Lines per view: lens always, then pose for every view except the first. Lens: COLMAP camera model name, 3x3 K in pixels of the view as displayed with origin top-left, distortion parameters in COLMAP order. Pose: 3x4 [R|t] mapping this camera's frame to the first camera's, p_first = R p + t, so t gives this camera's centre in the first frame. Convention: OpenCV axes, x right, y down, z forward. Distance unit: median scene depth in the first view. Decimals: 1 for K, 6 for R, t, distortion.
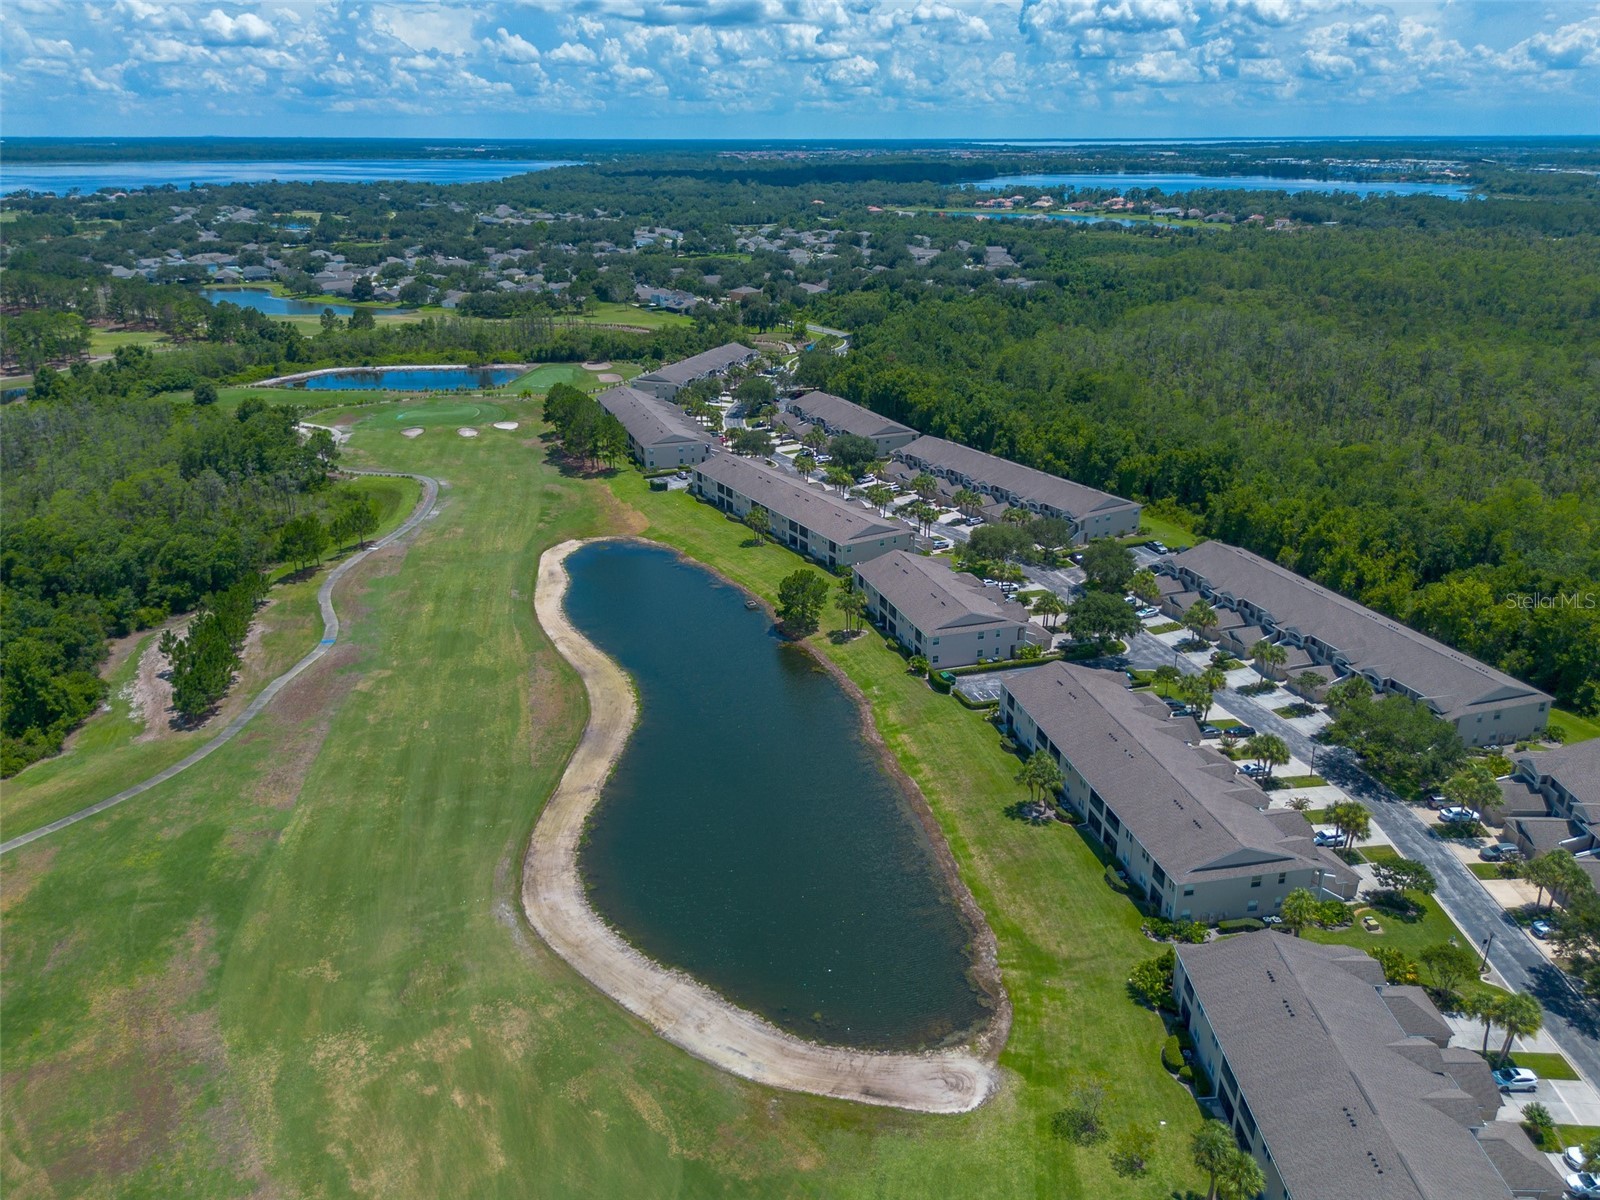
lens RADIAL K [[1170.0, 0, 804.4], [0, 1170.0, 595.0], [0, 0, 1]] dist [0.050762, -0.039712]
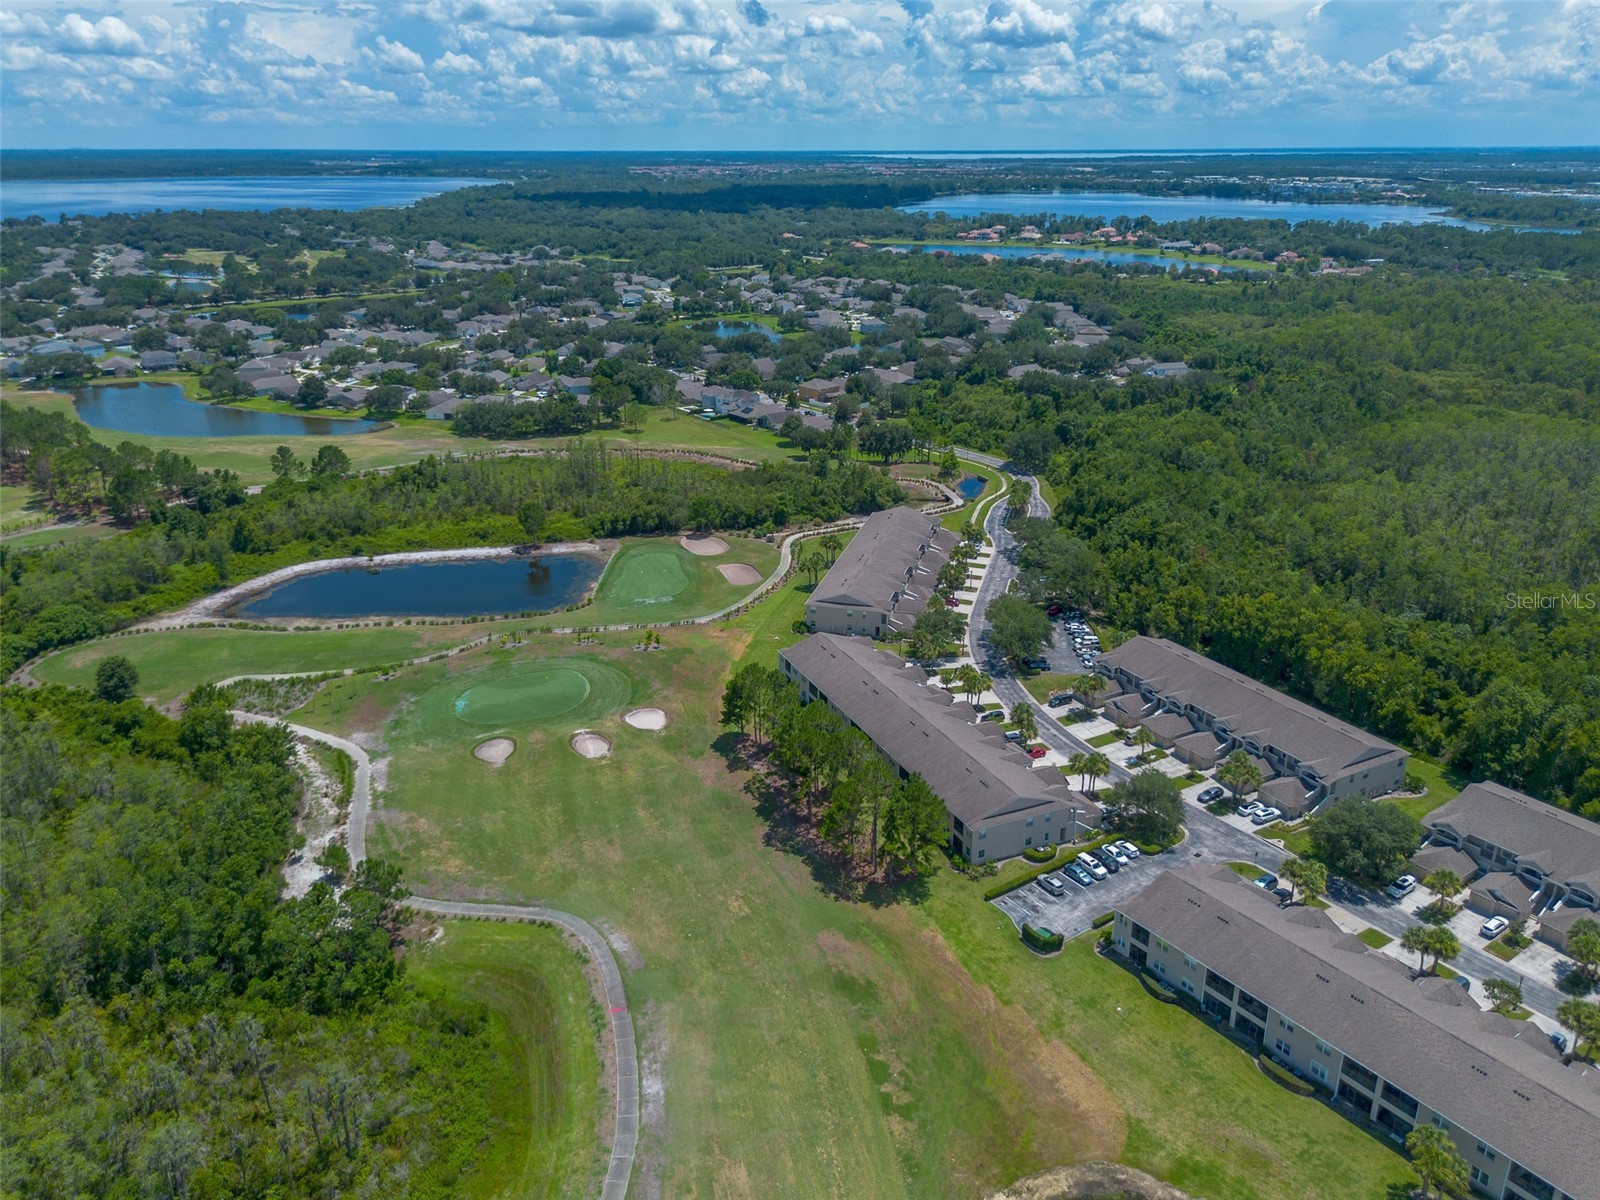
lens RADIAL K [[1170.0, 0, 802.0], [0, 1170.0, 610.2], [0, 0, 1]] dist [0.050762, -0.039712]
pose [[0.996762, -0.030023, 0.074596, -0.113048], [0.029843, 0.999548, 0.003514, -0.103679], [-0.074667, -0.001277, 0.997208, 0.208960]]
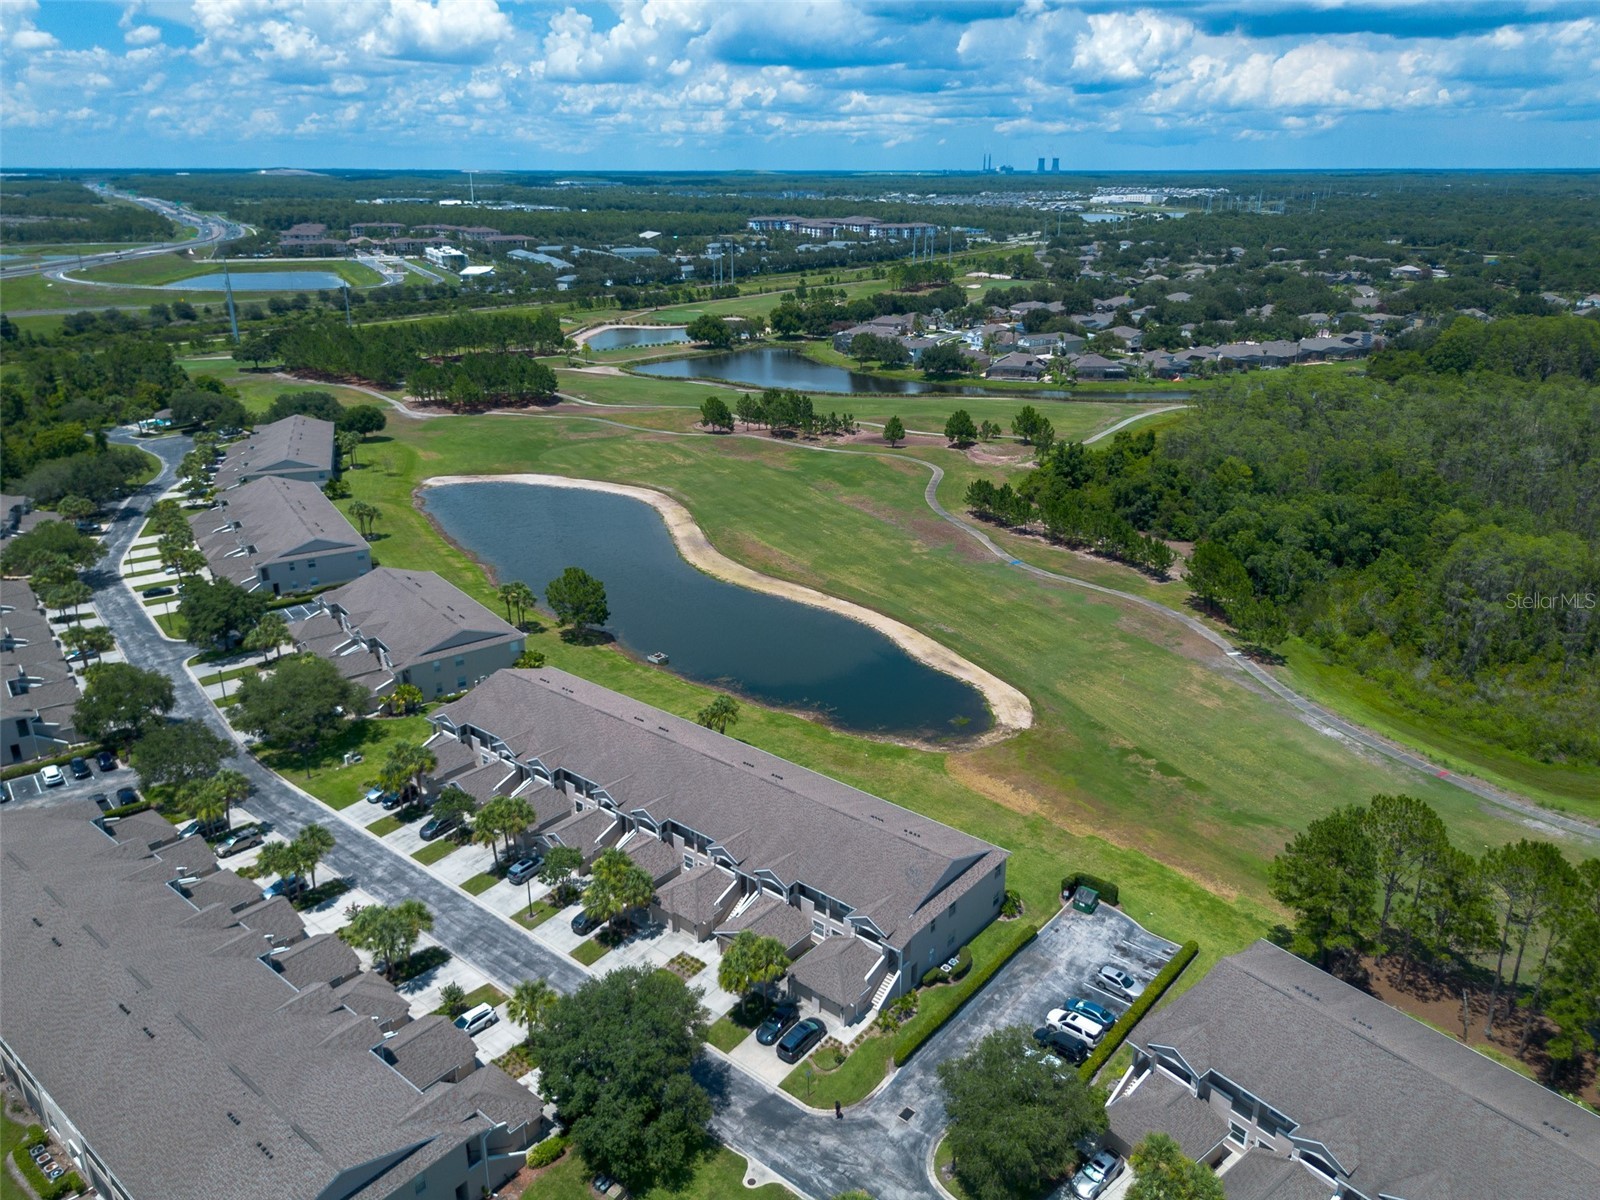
lens RADIAL K [[1170.0, 0, 798.7], [0, 1170.0, 594.2], [0, 0, 1]] dist [0.050762, -0.039712]
pose [[-0.943021, 0.113427, -0.312802, 0.035394], [-0.121418, 0.757965, 0.640895, -0.177401], [0.309787, 0.642358, -0.701005, 0.505904]]
